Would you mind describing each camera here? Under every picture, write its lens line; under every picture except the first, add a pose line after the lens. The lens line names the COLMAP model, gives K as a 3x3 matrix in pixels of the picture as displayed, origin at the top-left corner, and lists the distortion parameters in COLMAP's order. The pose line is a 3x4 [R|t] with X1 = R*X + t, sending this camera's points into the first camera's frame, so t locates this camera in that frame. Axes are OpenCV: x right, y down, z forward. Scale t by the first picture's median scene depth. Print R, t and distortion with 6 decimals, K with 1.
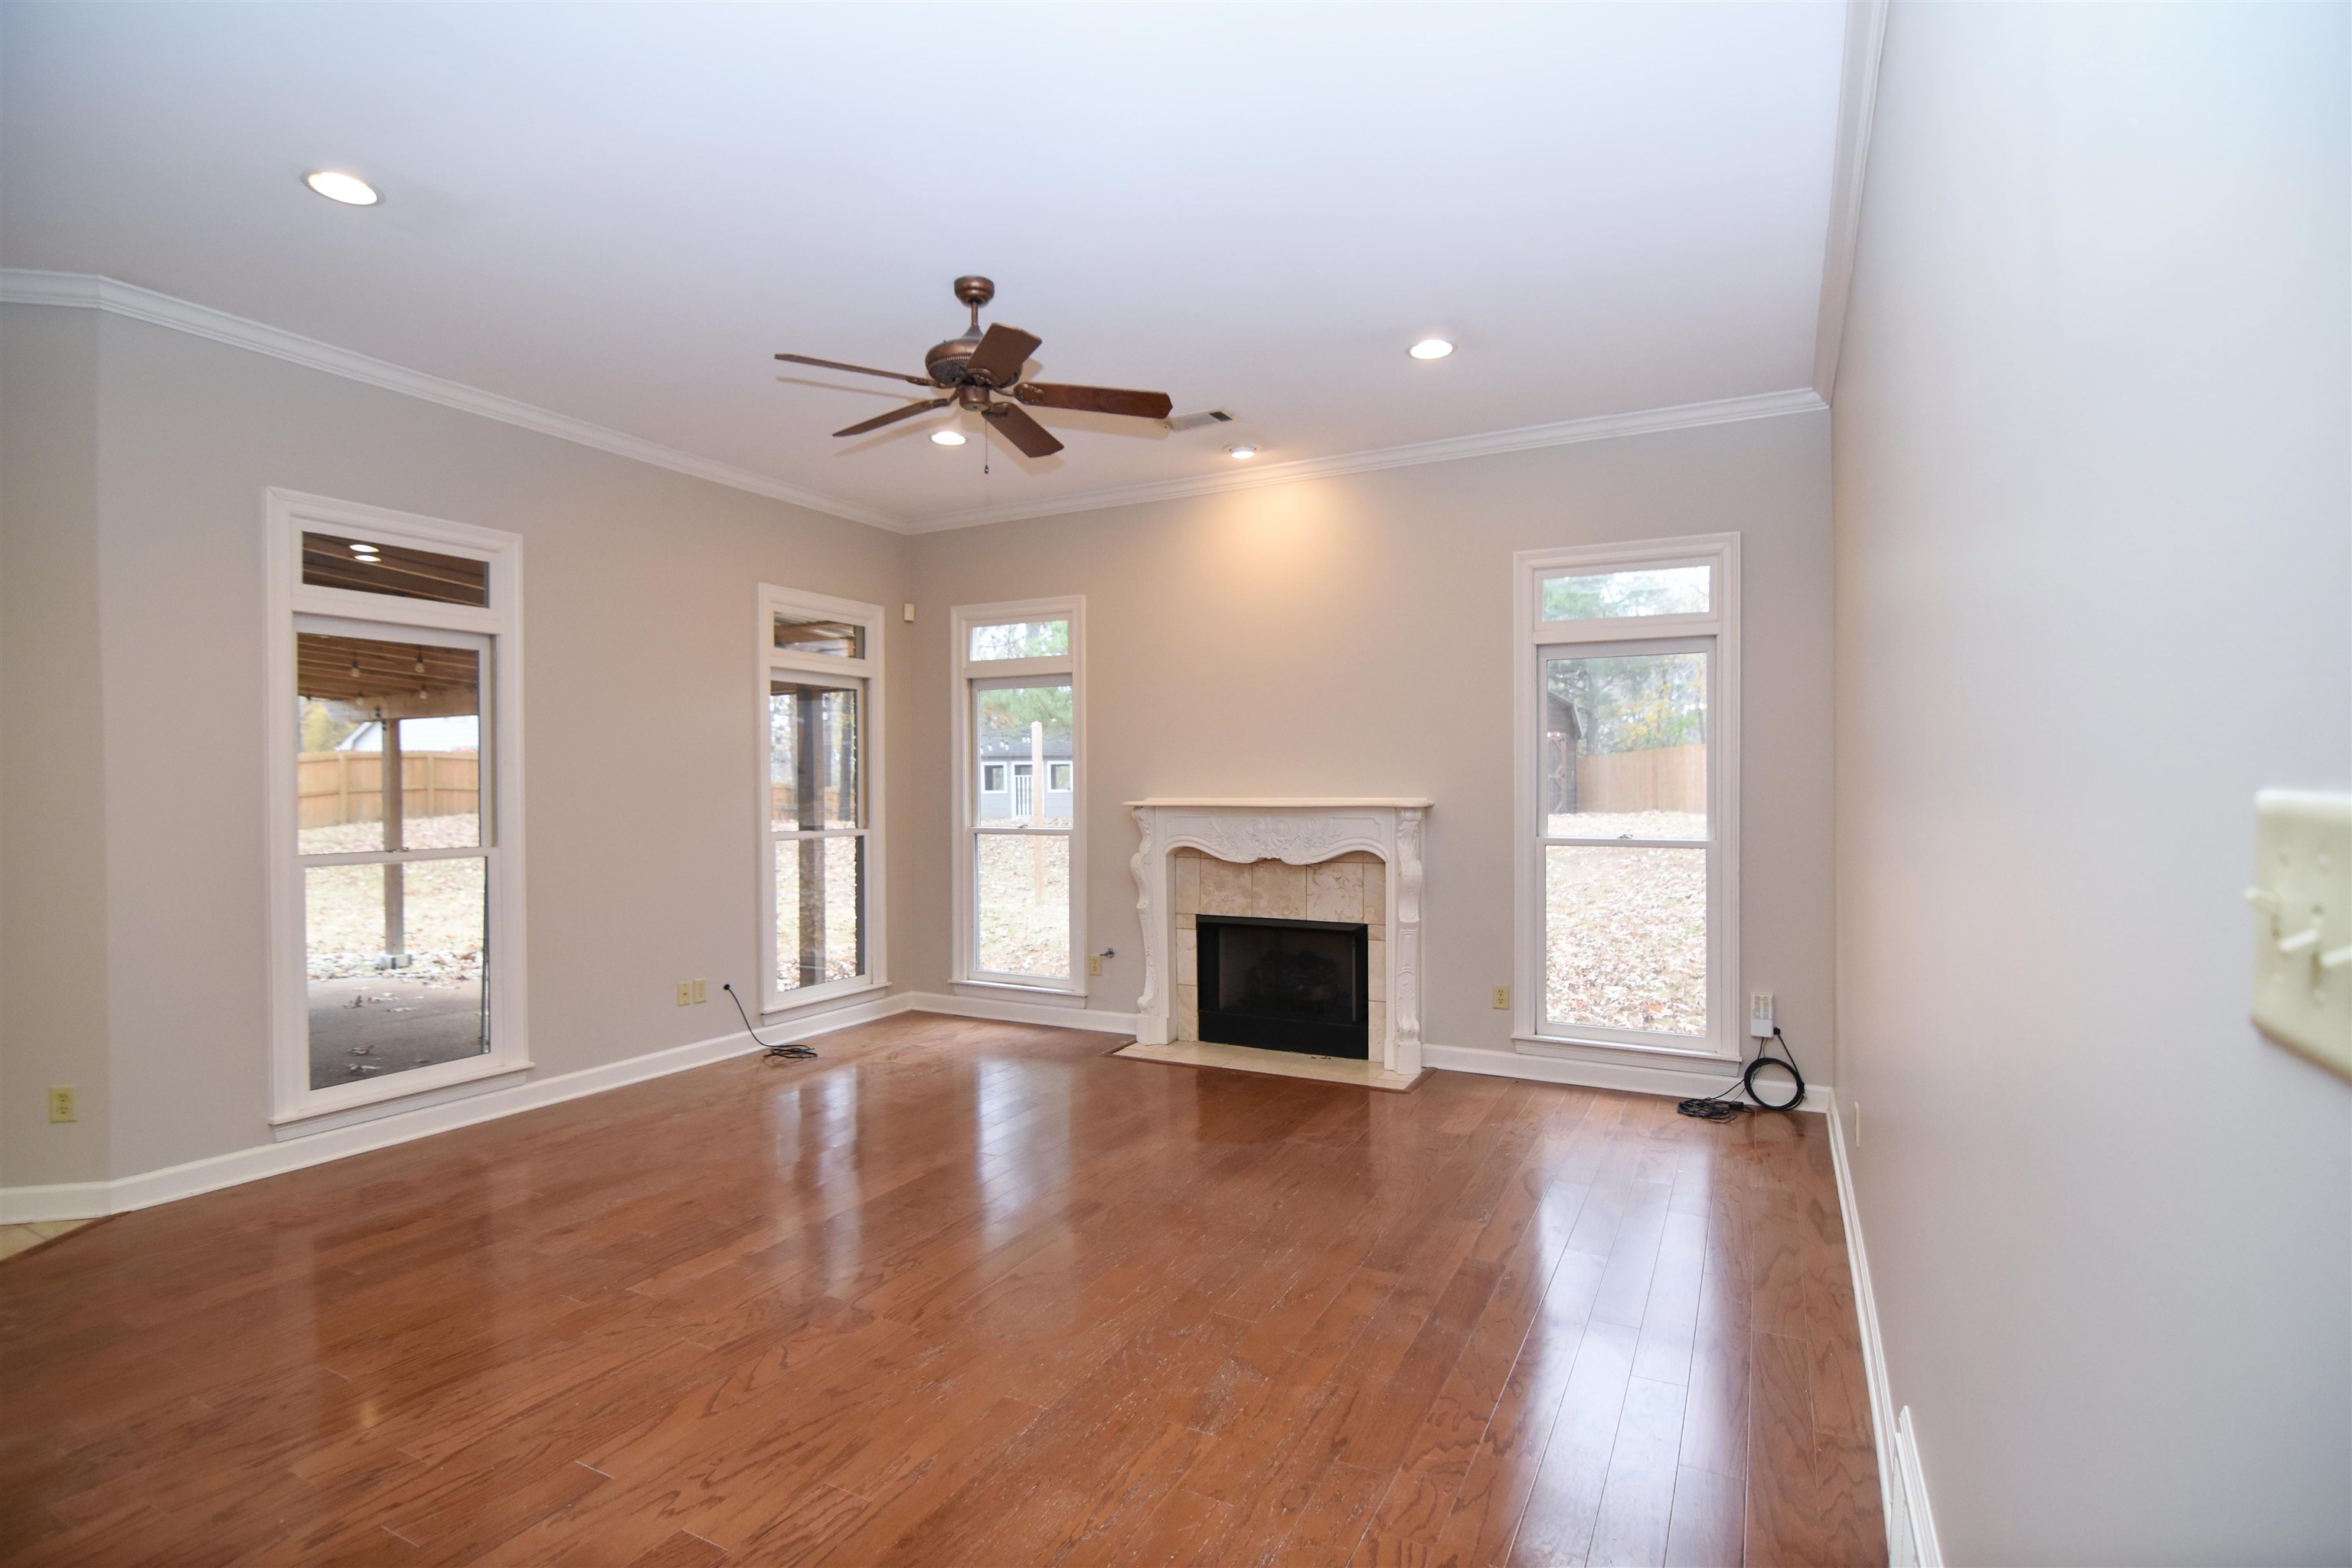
lens RADIAL K [[1131.7, 0, 1171.2], [0, 1131.7, 793.8], [0, 0, 1]] dist [-0.005922, -0.010816]
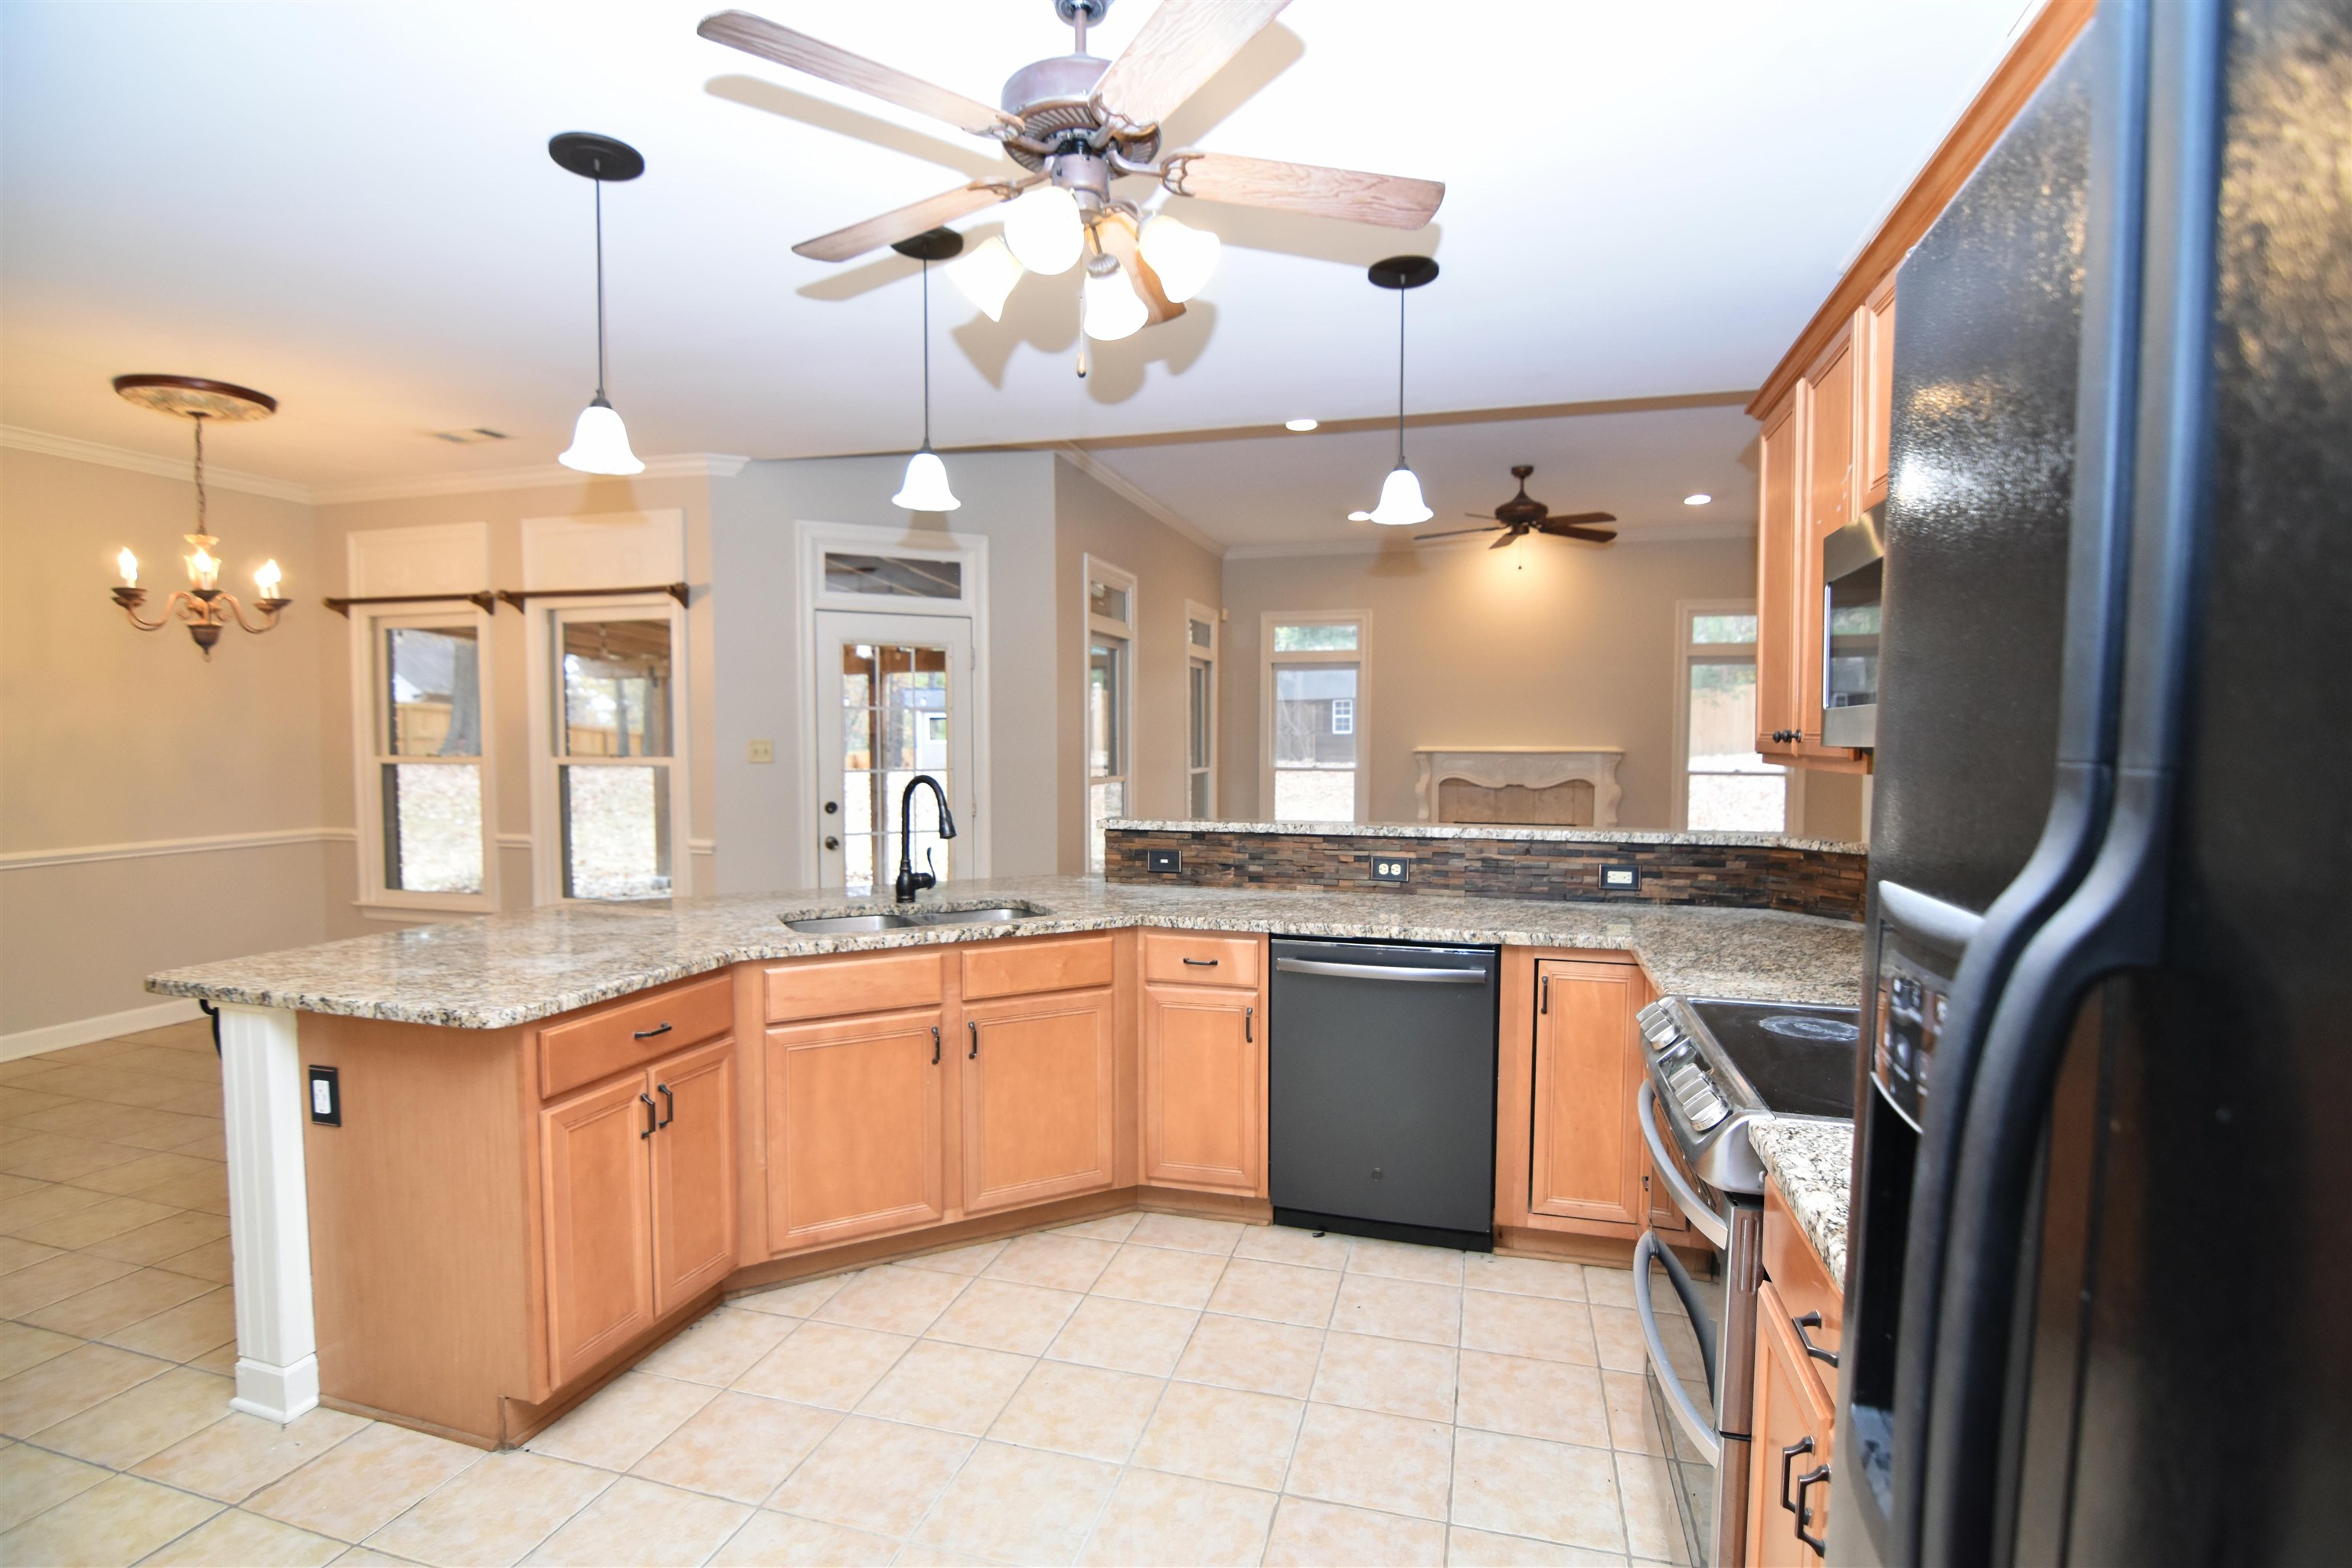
lens RADIAL K [[1131.7, 0, 1171.2], [0, 1131.7, 793.8], [0, 0, 1]] dist [-0.005922, -0.010816]
pose [[0.979265, -0.003164, 0.202557, -0.740114], [-0.005143, 0.999167, 0.040474, 0.008187], [-0.202516, -0.040677, 0.978434, -0.479292]]
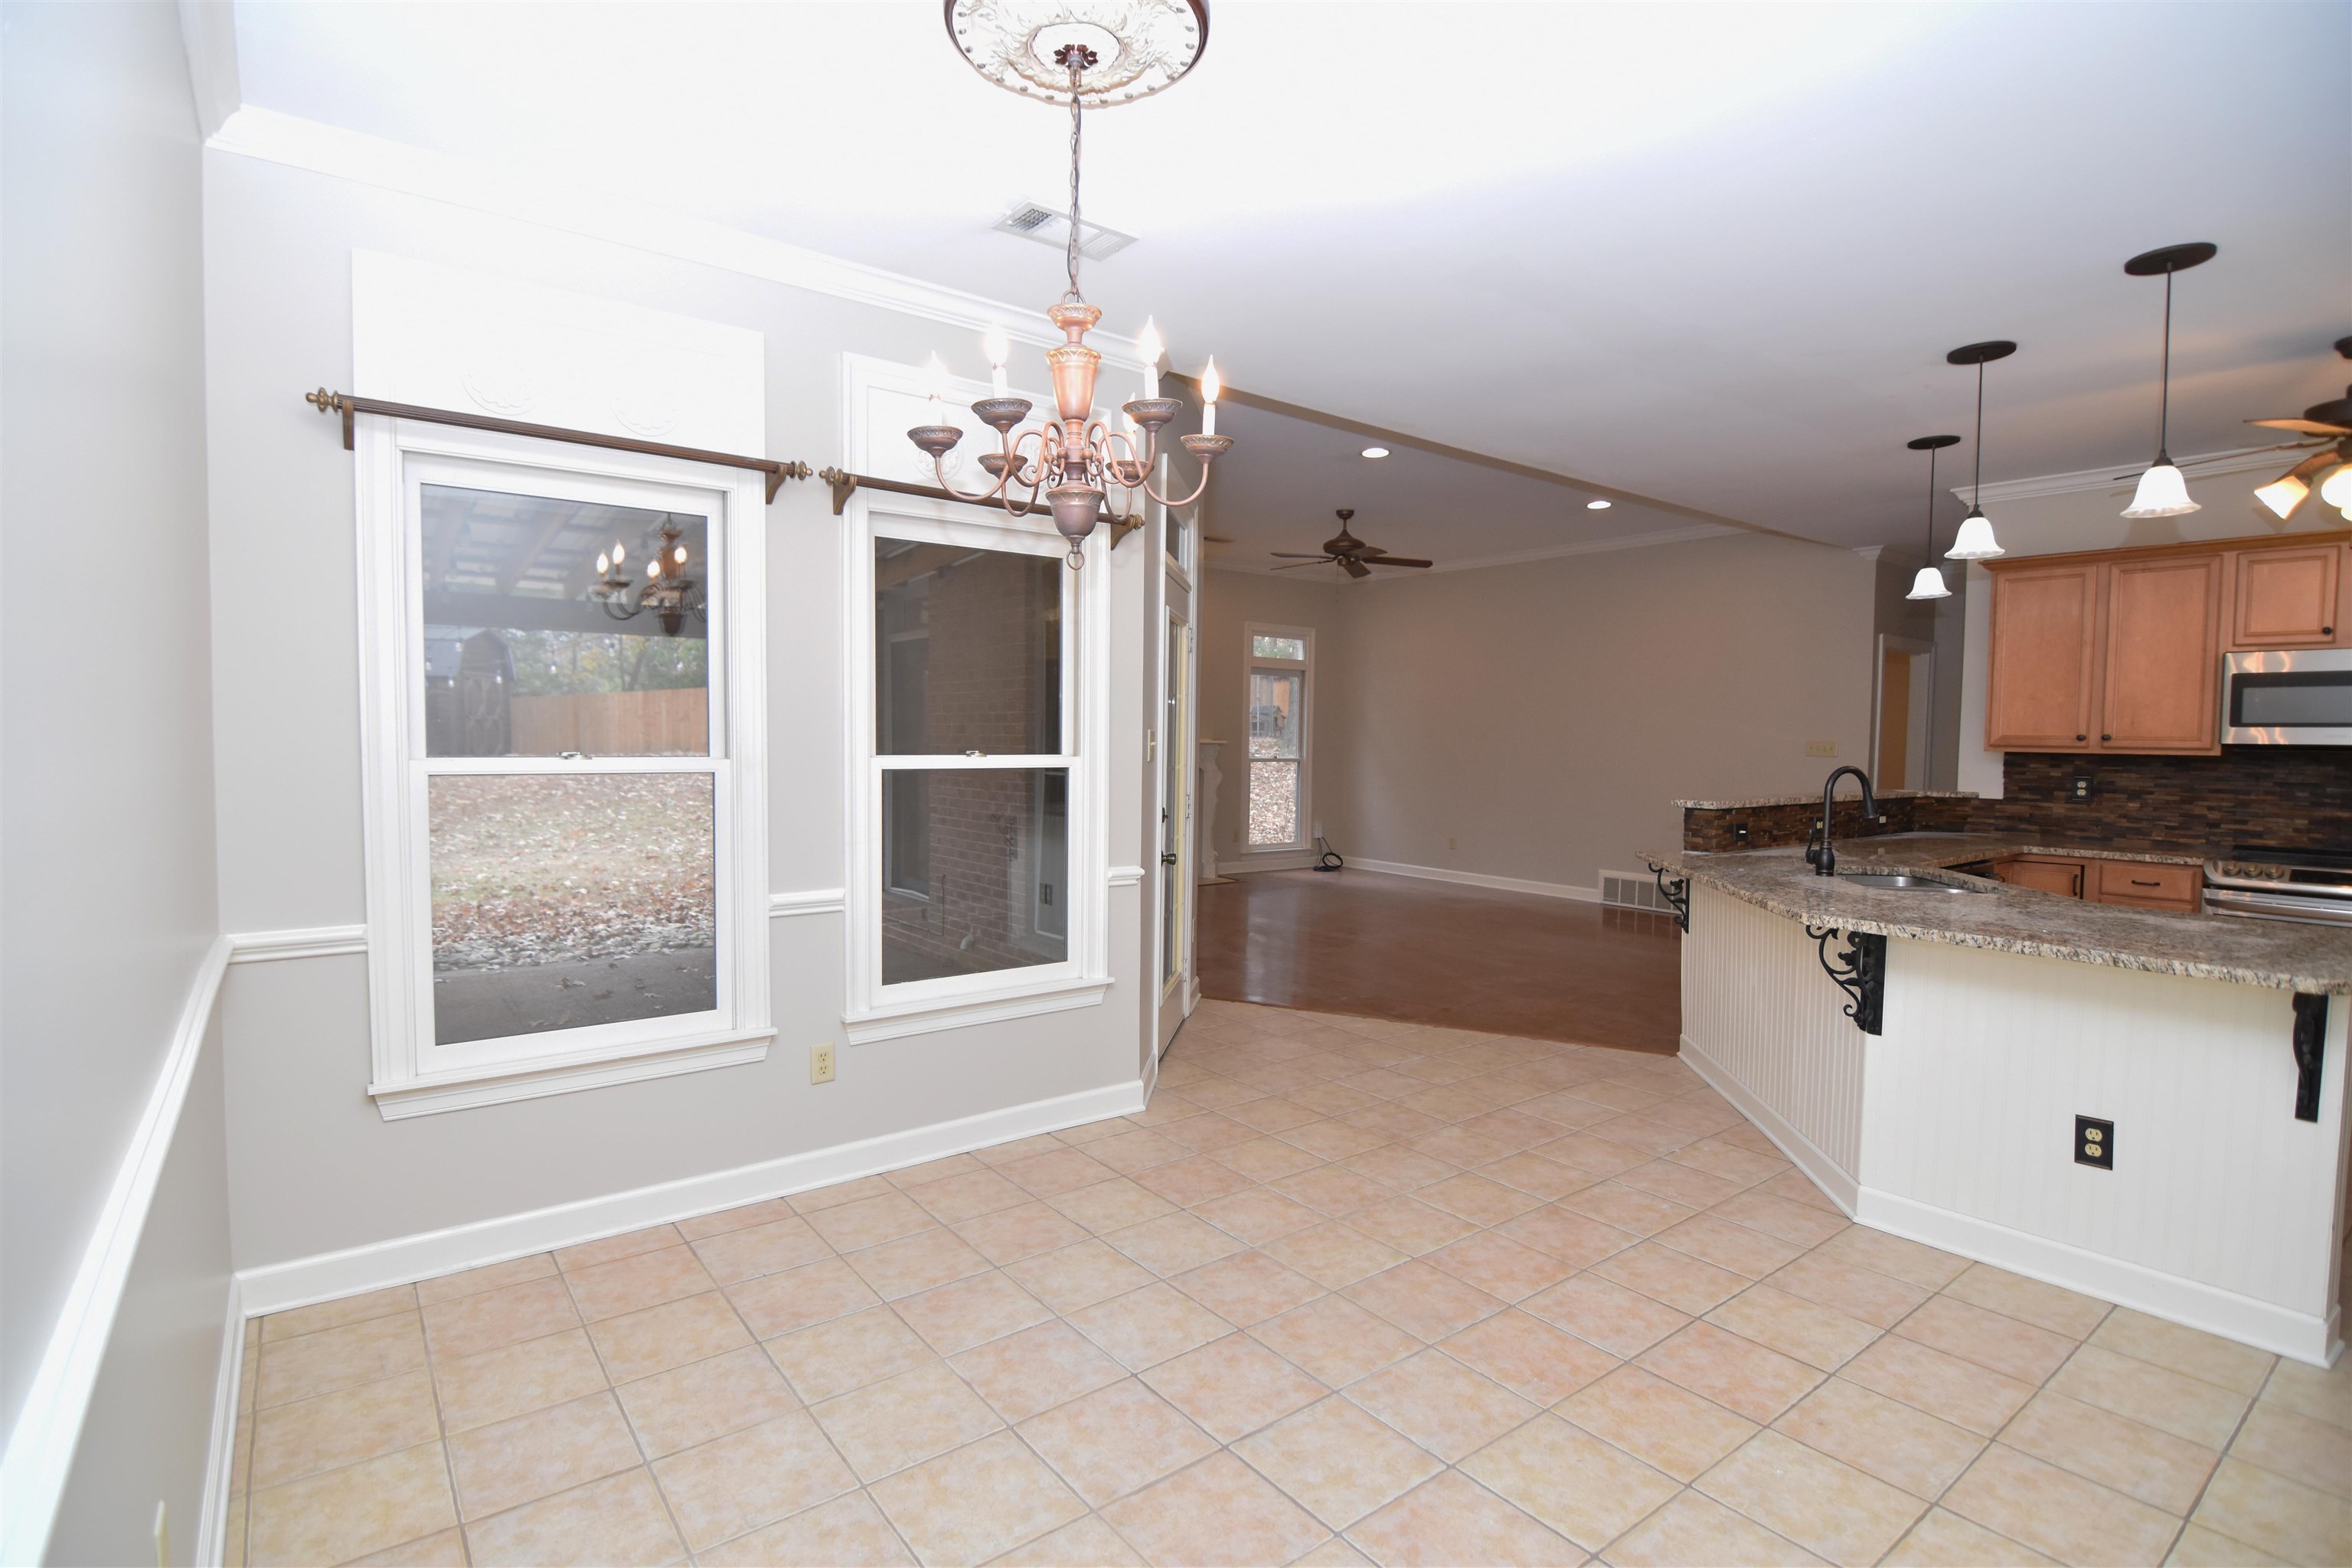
lens RADIAL K [[1131.7, 0, 1171.2], [0, 1131.7, 793.8], [0, 0, 1]] dist [-0.005922, -0.010816]
pose [[0.419510, -0.038386, 0.906939, -1.588346], [-0.004454, 0.999006, 0.044342, 0.010860], [-0.907740, -0.022641, 0.418923, 0.234878]]
